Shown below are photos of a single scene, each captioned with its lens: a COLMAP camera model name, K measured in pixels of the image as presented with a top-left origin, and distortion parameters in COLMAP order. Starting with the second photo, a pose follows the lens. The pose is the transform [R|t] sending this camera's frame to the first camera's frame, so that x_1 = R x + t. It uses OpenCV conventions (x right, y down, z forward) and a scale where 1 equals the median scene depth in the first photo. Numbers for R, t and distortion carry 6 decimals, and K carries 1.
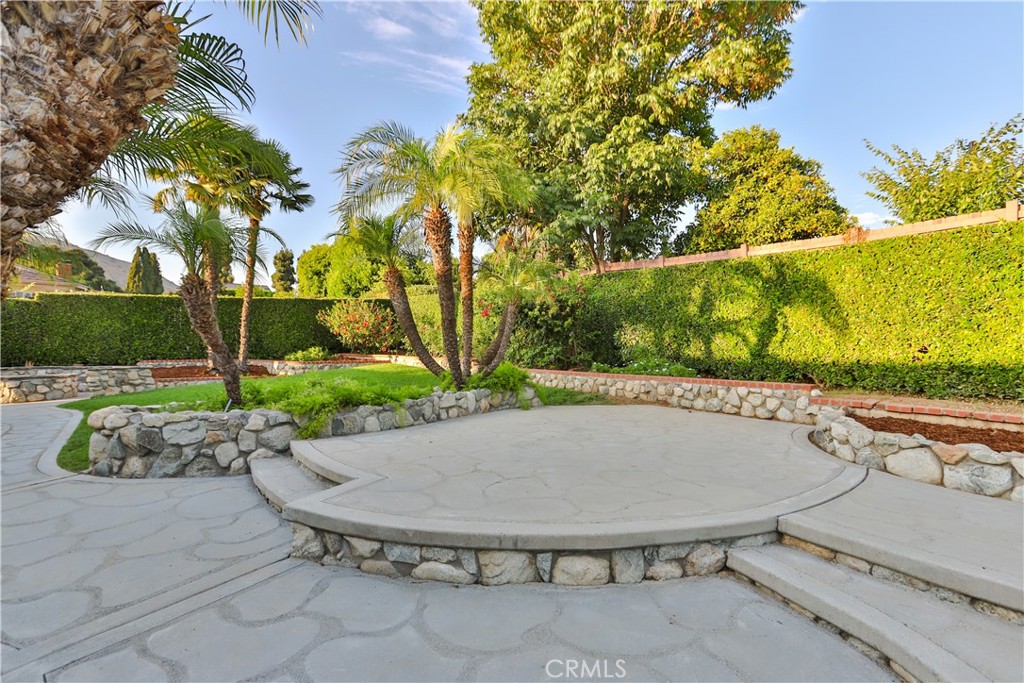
lens RADIAL K [[496.9, 0, 526.5], [0, 496.9, 351.5], [0, 0, 1]] dist [-0.056810, 0.028711]
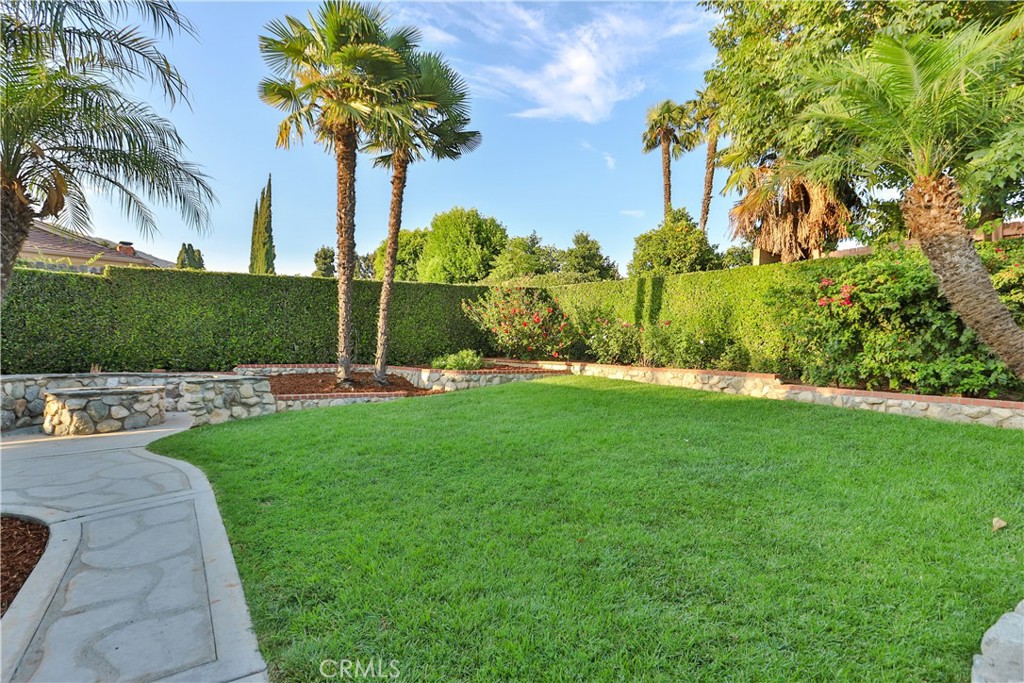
lens RADIAL K [[496.9, 0, 514.2], [0, 496.9, 350.8], [0, 0, 1]] dist [-0.056810, 0.028711]
pose [[0.997769, 0.016034, -0.064799, -0.371586], [-0.016543, 0.999836, -0.007326, -0.003813], [0.064671, 0.008382, 0.997871, 0.335050]]
